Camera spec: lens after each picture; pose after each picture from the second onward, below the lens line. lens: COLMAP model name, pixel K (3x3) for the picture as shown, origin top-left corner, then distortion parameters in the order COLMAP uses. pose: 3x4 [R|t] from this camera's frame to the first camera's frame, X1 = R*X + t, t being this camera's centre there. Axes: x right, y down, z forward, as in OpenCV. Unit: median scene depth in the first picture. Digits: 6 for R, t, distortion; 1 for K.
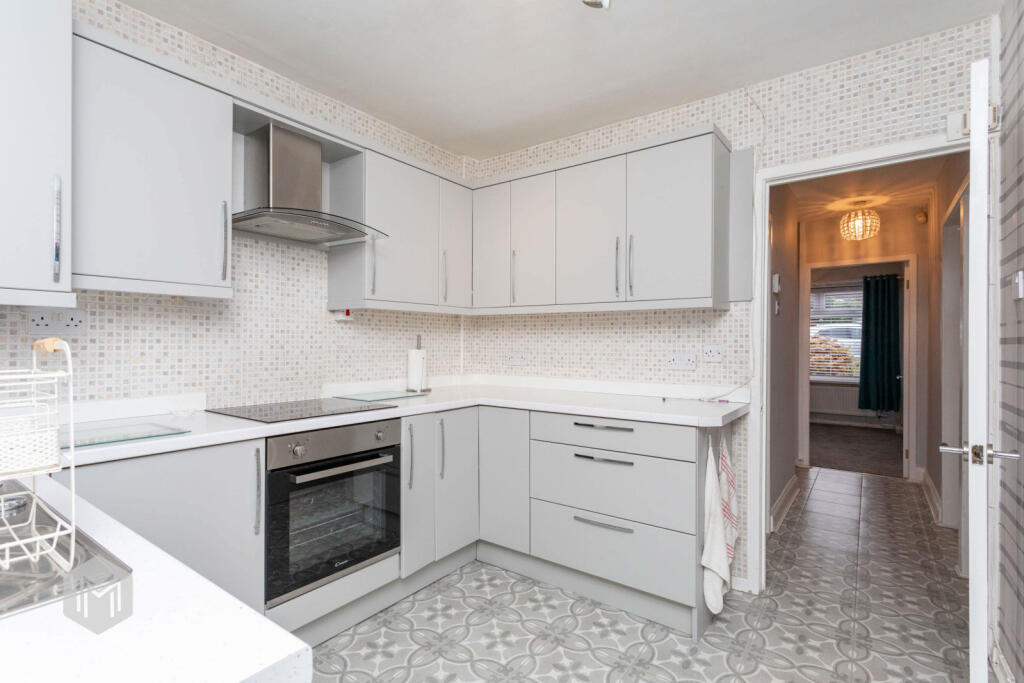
lens RADIAL K [[490.3, 0, 512.0], [0, 490.3, 341.5], [0, 0, 1]] dist [0.002459, 0.000331]
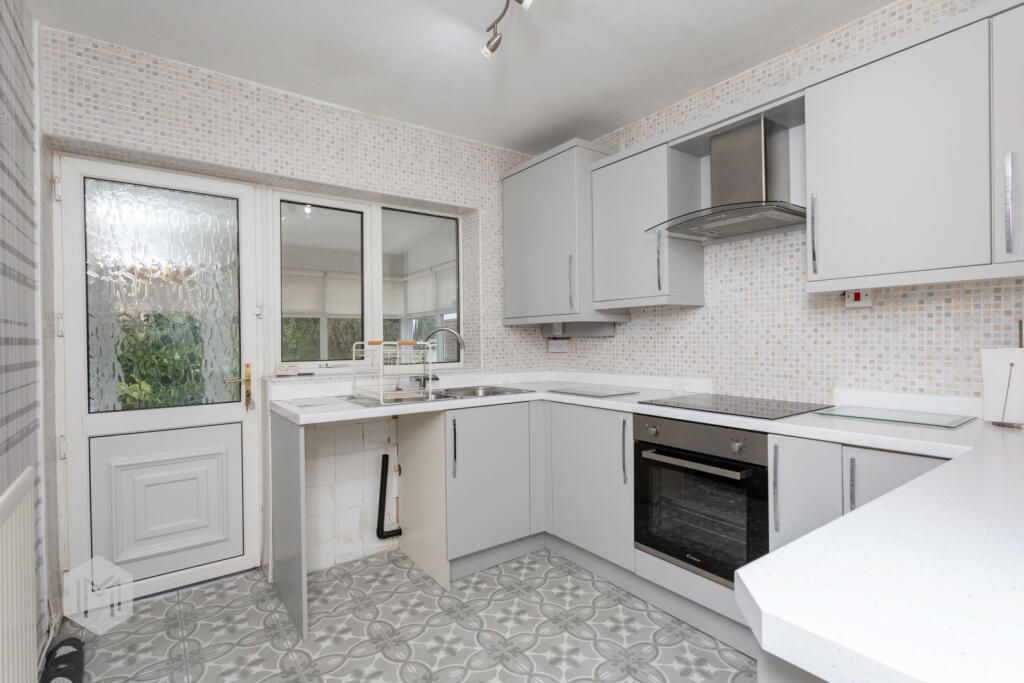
lens RADIAL K [[490.3, 0, 512.0], [0, 490.3, 341.5], [0, 0, 1]] dist [0.002459, 0.000331]
pose [[-0.295468, 0.002223, -0.955350, 0.626752], [0.010769, 0.999942, -0.001004, 0.005836], [0.955292, -0.010585, -0.295475, 0.829396]]
